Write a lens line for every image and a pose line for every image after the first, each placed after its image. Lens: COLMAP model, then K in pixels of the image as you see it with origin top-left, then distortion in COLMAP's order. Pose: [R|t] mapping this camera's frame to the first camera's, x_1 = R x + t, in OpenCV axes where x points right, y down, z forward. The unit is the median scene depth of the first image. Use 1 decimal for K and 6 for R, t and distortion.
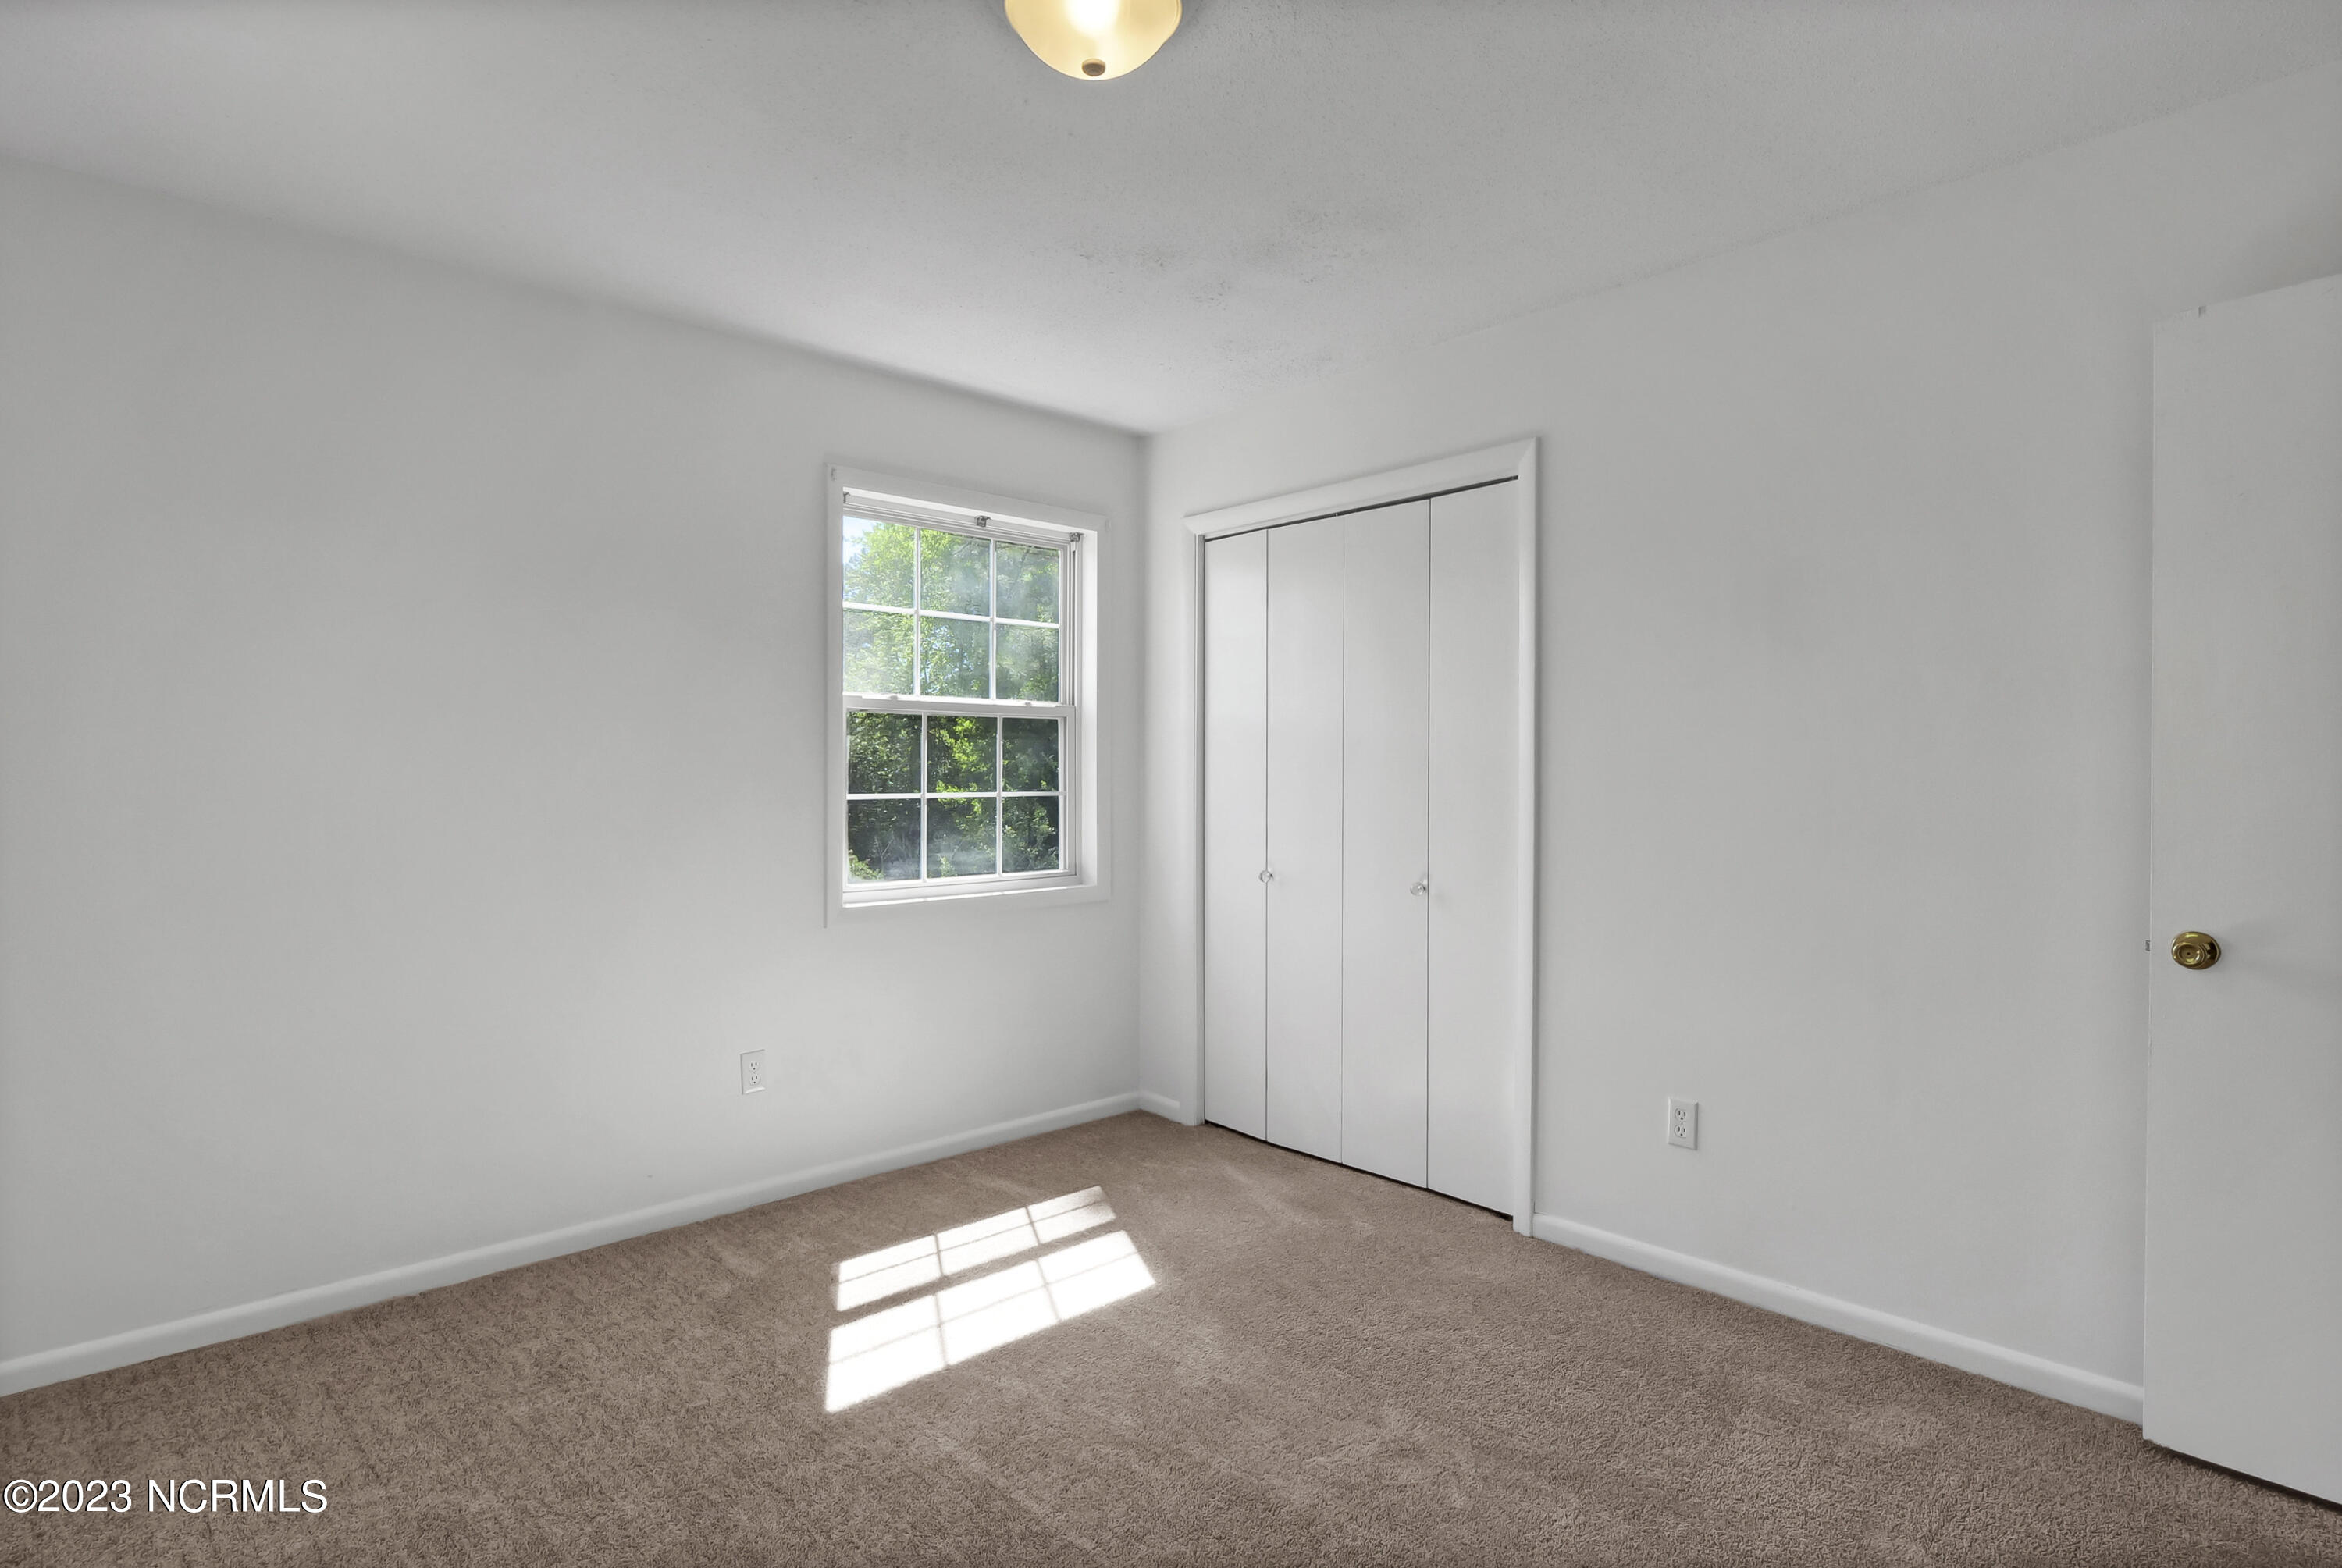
lens RADIAL K [[1154.4, 0, 1177.5], [0, 1154.4, 773.4], [0, 0, 1]] dist [-0.004777, -0.000733]
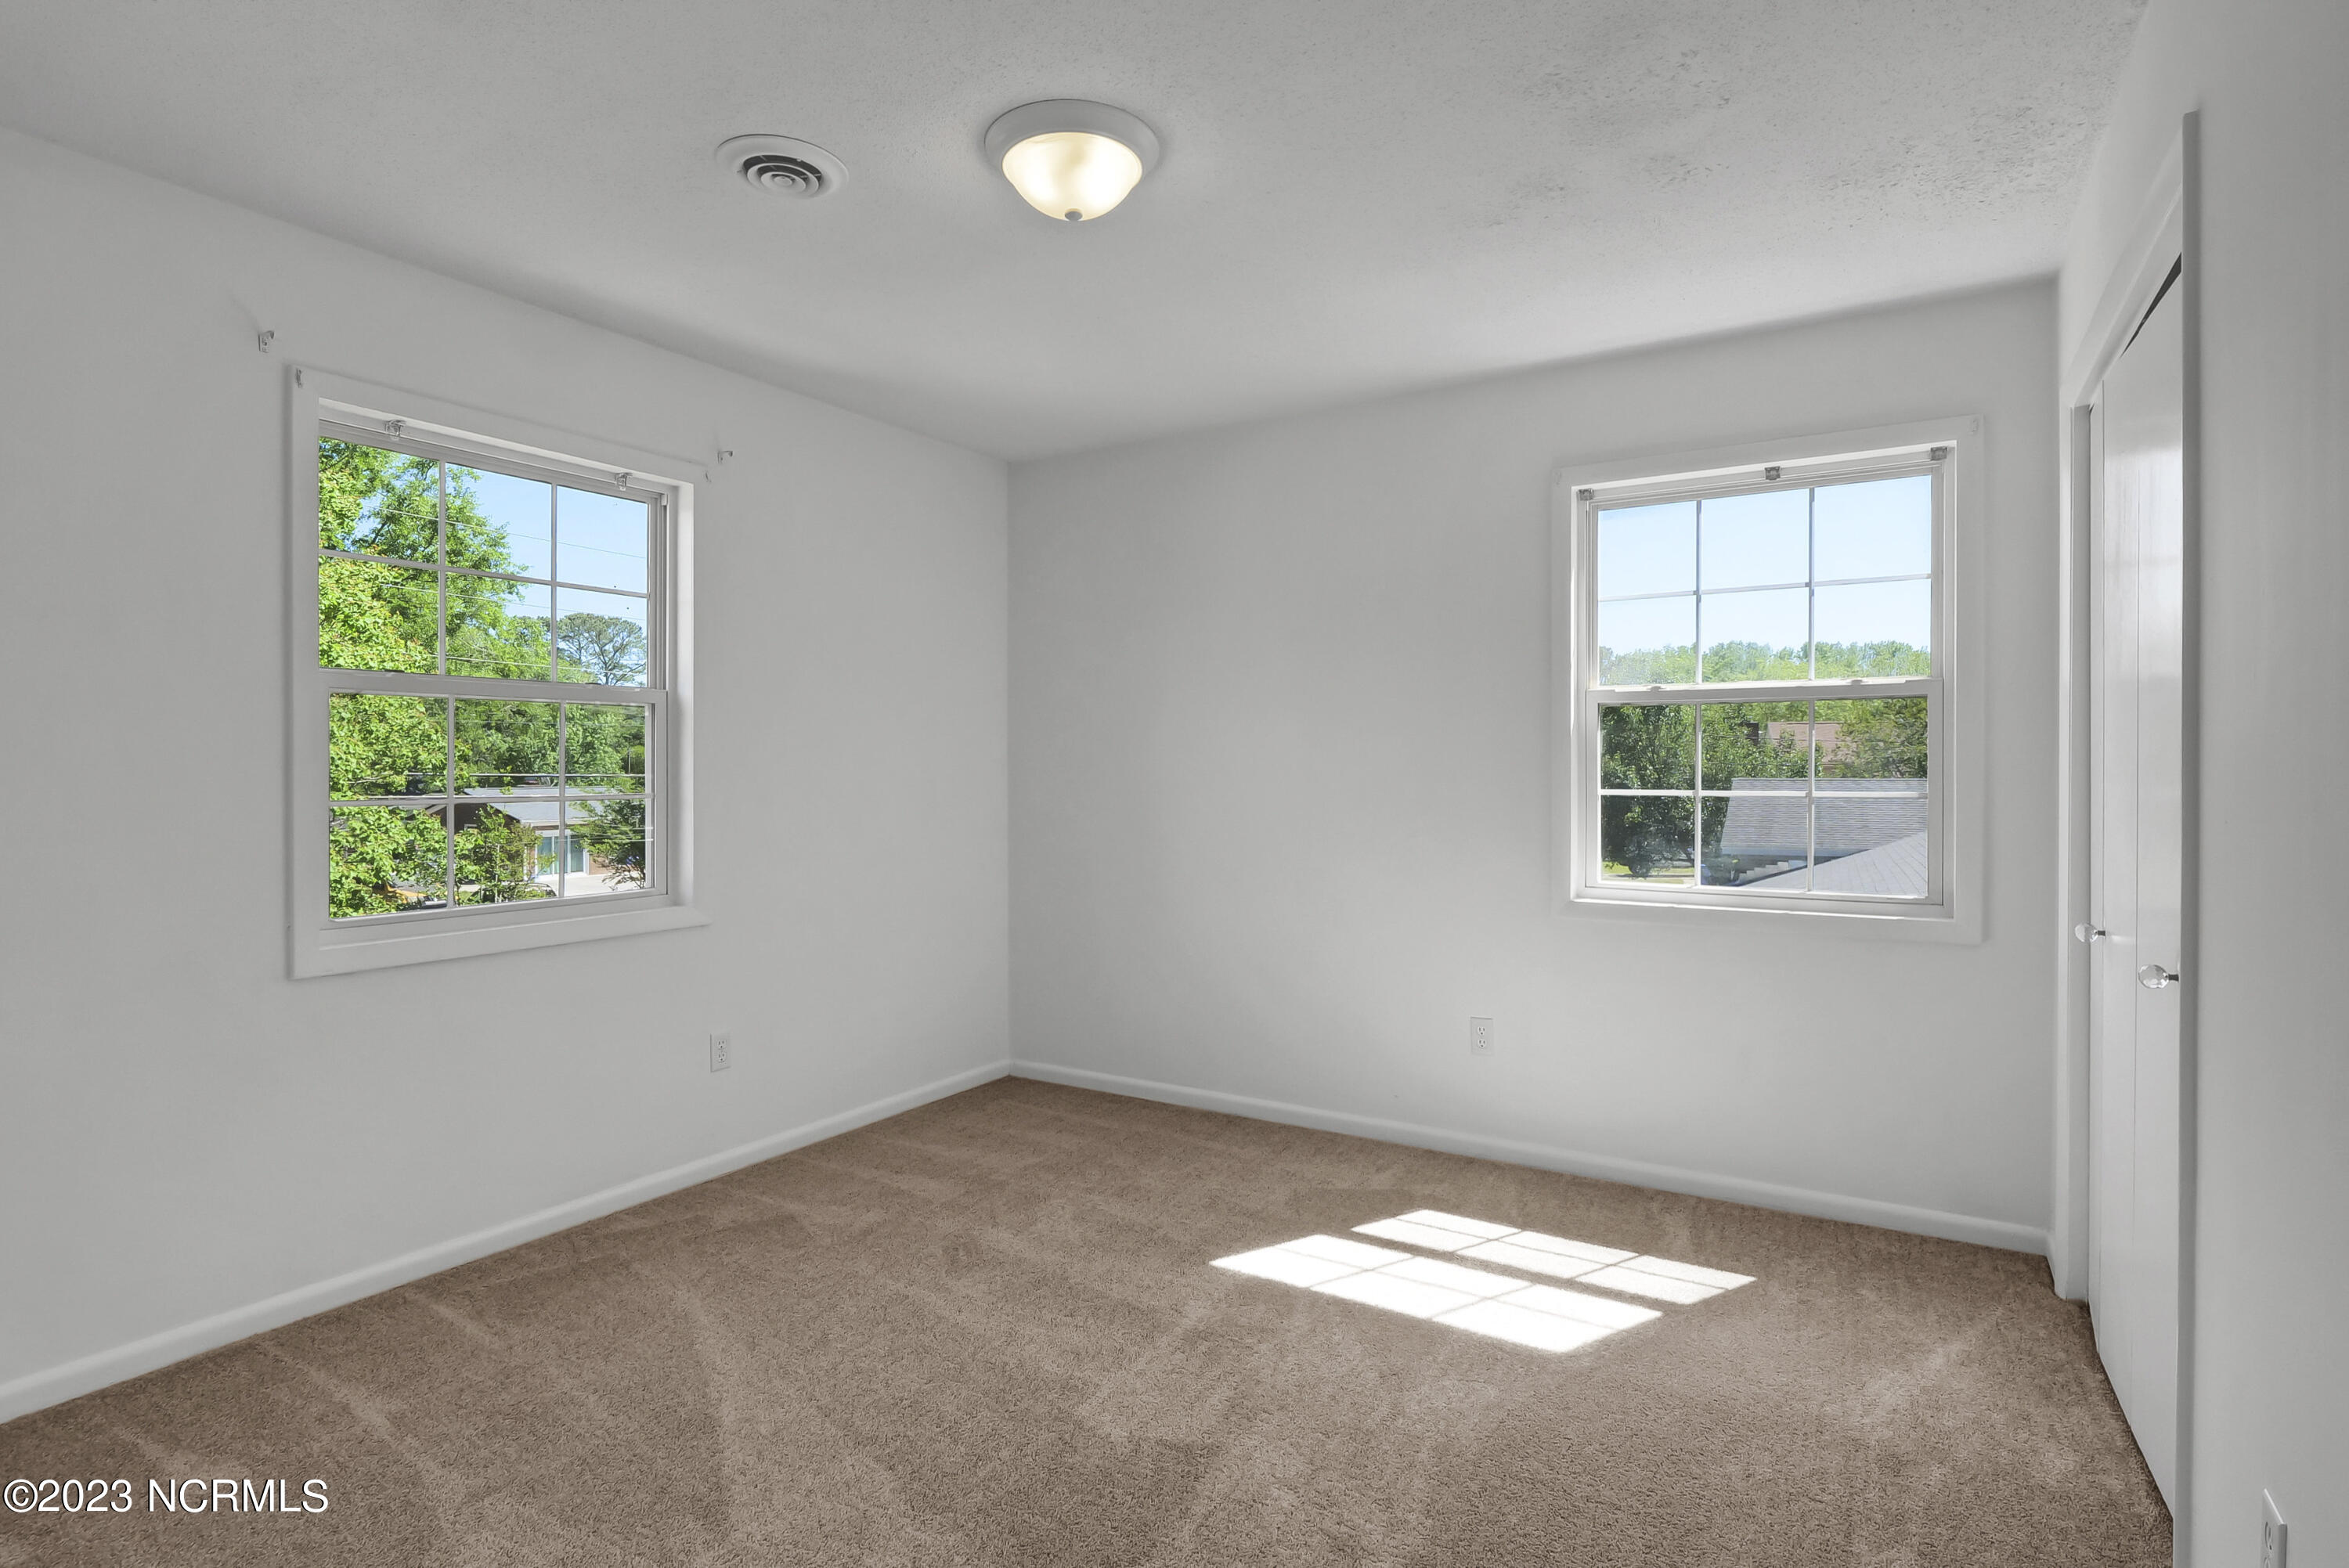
lens RADIAL K [[1157.8, 0, 1193.6], [0, 1157.8, 782.9], [0, 0, 1]] dist [-0.004777, -0.000733]
pose [[0.274394, 0.002258, -0.961615, 0.629833], [0.000830, 0.999996, 0.002584, 0.009739], [0.961617, -0.001507, 0.274391, 0.423459]]
